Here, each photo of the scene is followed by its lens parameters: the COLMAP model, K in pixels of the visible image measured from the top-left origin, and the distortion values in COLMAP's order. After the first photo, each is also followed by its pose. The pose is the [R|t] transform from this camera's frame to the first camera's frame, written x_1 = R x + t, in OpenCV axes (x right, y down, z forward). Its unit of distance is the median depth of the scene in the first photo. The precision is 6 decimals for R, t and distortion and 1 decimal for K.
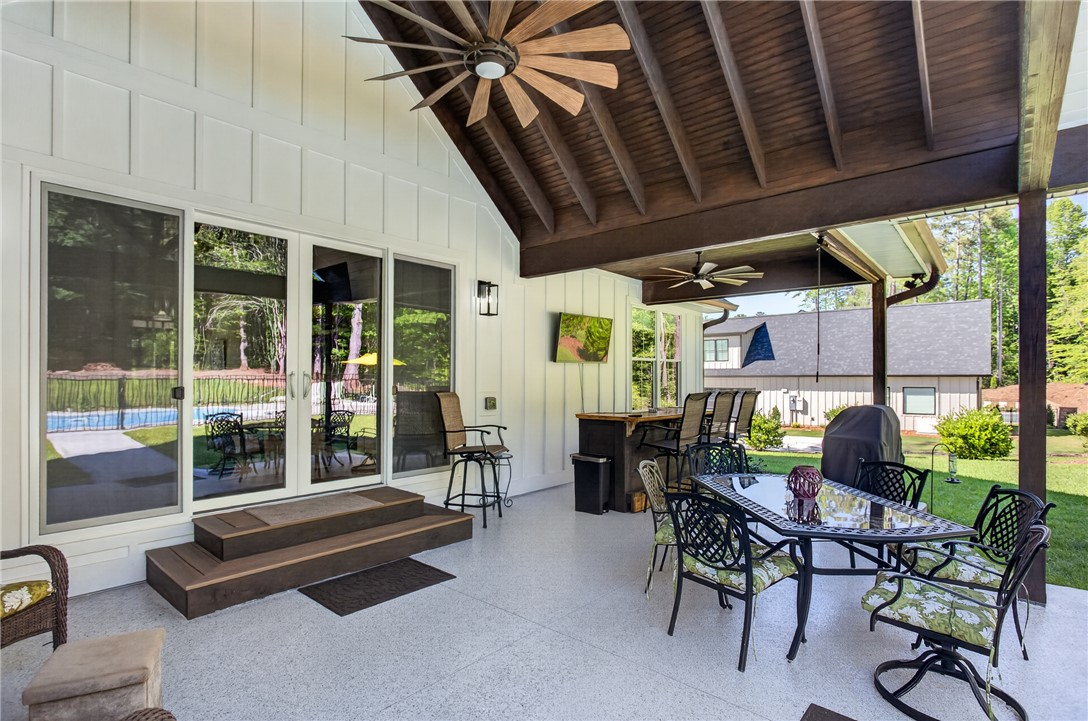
lens RADIAL K [[530.0, 0, 541.0], [0, 530.0, 377.6], [0, 0, 1]] dist [0.000225, 0.000071]
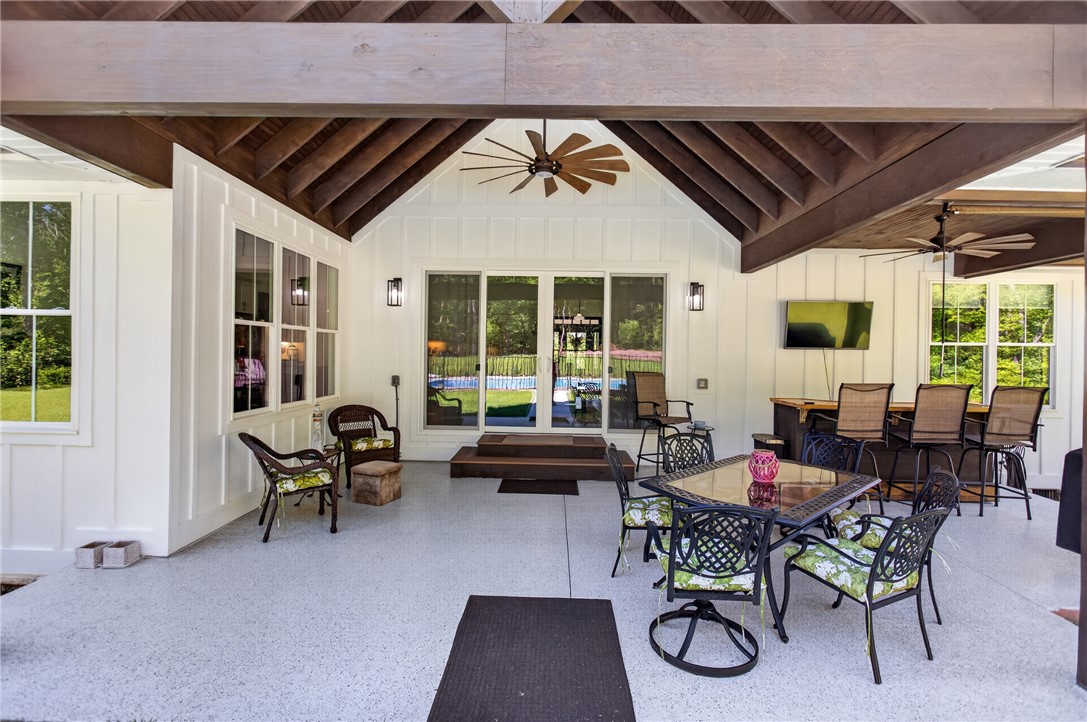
lens RADIAL K [[530.4, 0, 544.3], [0, 530.4, 343.7], [0, 0, 1]] dist [-0.003751, -0.000703]
pose [[0.656559, -0.007482, -0.754237, 0.602246], [-0.013387, 0.999678, -0.021570, -0.012028], [0.754156, 0.024259, 0.656247, -0.051722]]
